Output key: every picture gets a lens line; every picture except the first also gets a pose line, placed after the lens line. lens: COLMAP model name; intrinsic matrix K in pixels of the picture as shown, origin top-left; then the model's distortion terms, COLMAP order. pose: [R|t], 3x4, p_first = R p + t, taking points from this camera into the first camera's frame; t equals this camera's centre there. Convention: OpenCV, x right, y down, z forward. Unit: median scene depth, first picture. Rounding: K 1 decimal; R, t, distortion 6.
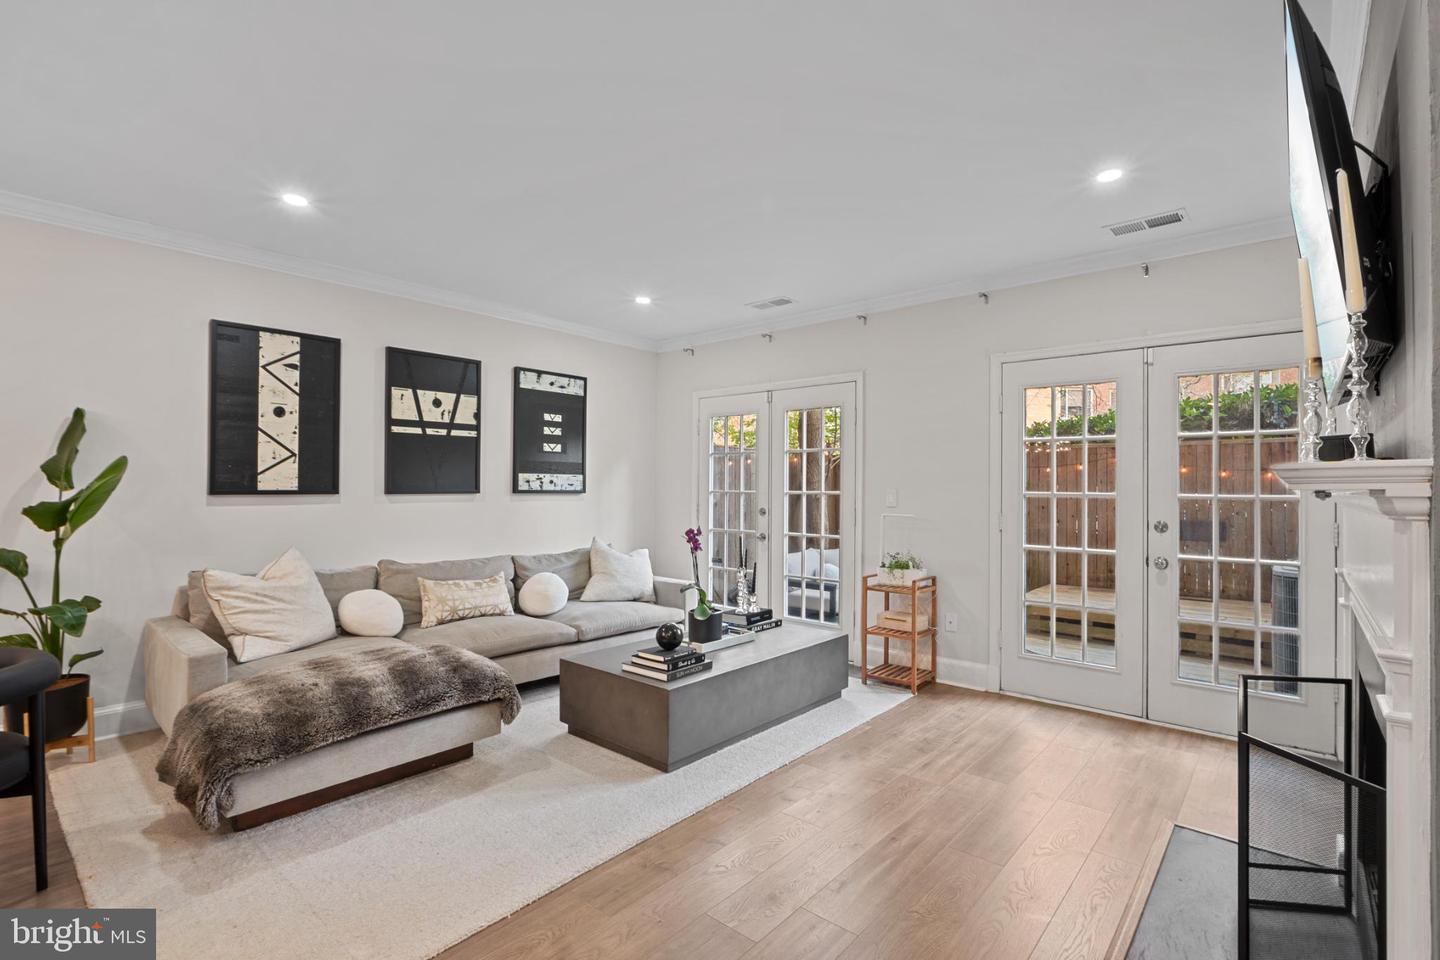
lens RADIAL K [[668.1, 0, 735.0], [0, 668.1, 479.5], [0, 0, 1]] dist [-0.000681, 0.000137]
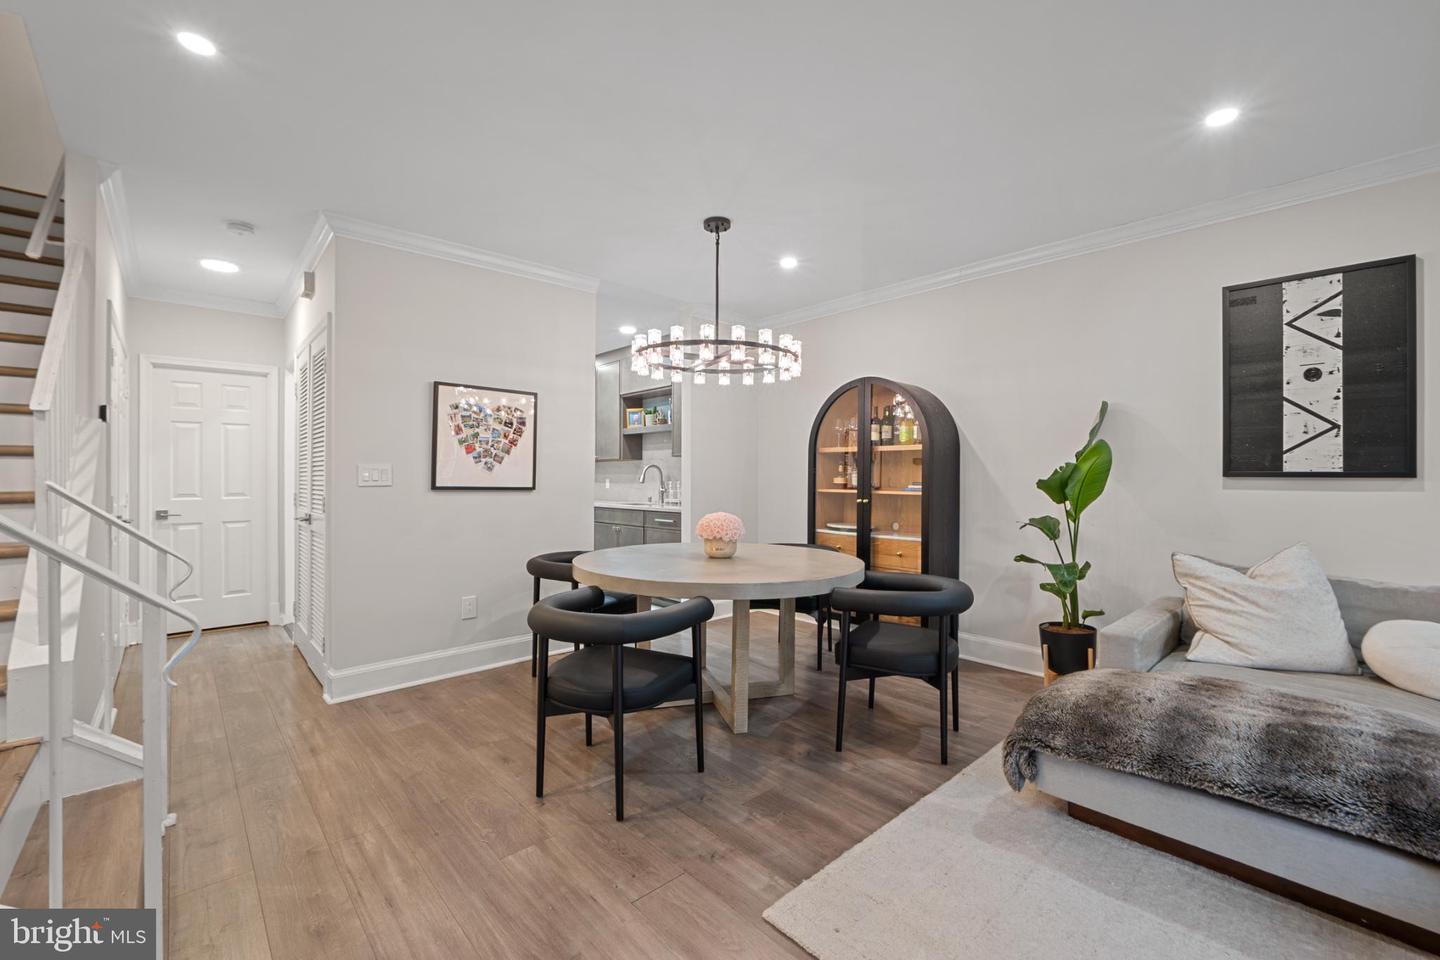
lens RADIAL K [[602.3, 0, 720.0], [0, 602.3, 480.0], [0, 0, 1]] dist [-0.022480, -0.000033]
pose [[-0.136653, -0.000203, -0.990619, 0.104289], [0.002580, 0.999997, -0.000561, 0.021889], [0.990616, -0.002632, -0.136652, 0.356239]]
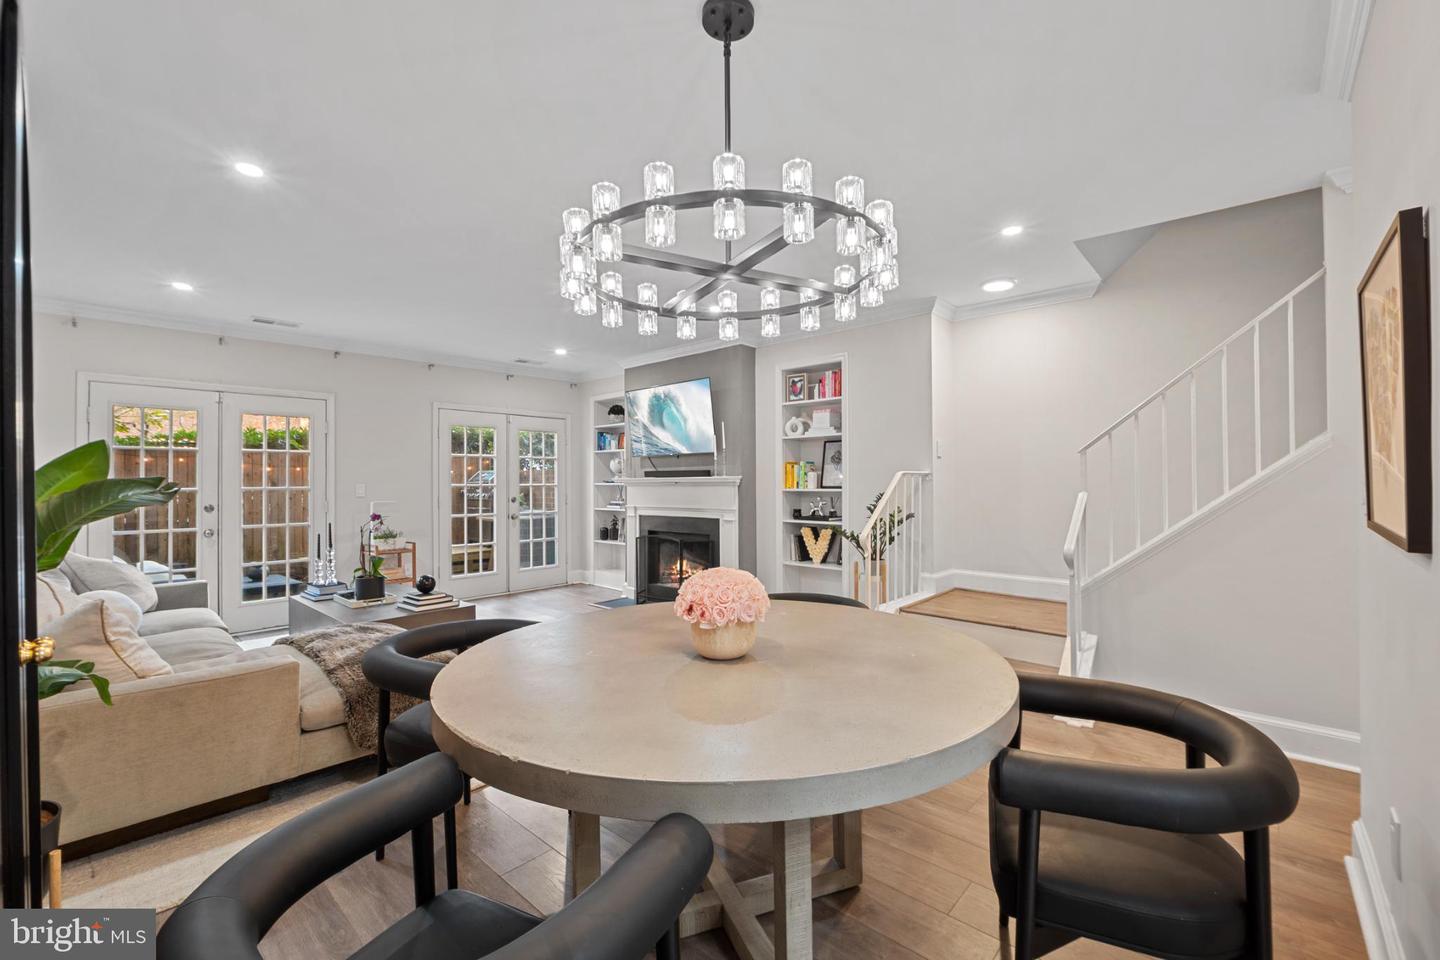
lens RADIAL K [[590.4, 0, 723.0], [0, 590.4, 473.6], [0, 0, 1]] dist [-0.012464, 0.000032]
pose [[0.033940, 0.008017, 0.999392, -1.059420], [-0.004774, 0.999958, -0.007860, -0.001797], [-0.999412, -0.004504, 0.033977, 0.235275]]
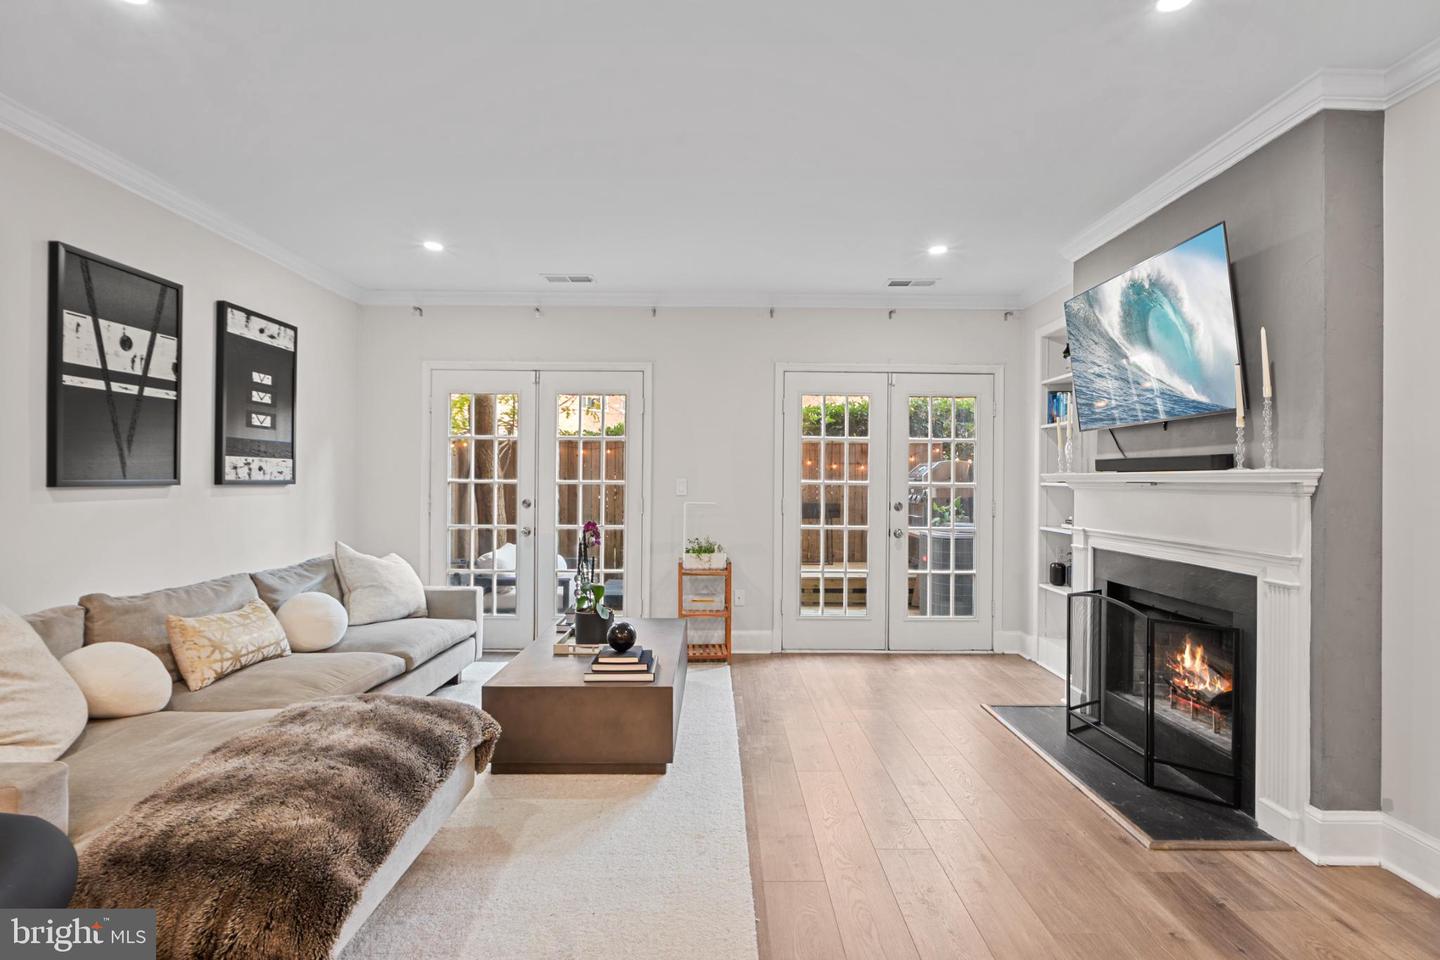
lens RADIAL K [[715.7, 0, 729.9], [0, 715.7, 476.3], [0, 0, 1]] dist [0.001709, 0.000424]
pose [[0.753553, 0.002166, 0.657384, -0.497190], [-0.010889, 0.999899, 0.009188, -0.000641], [-0.657297, -0.014082, 0.753500, 0.116112]]
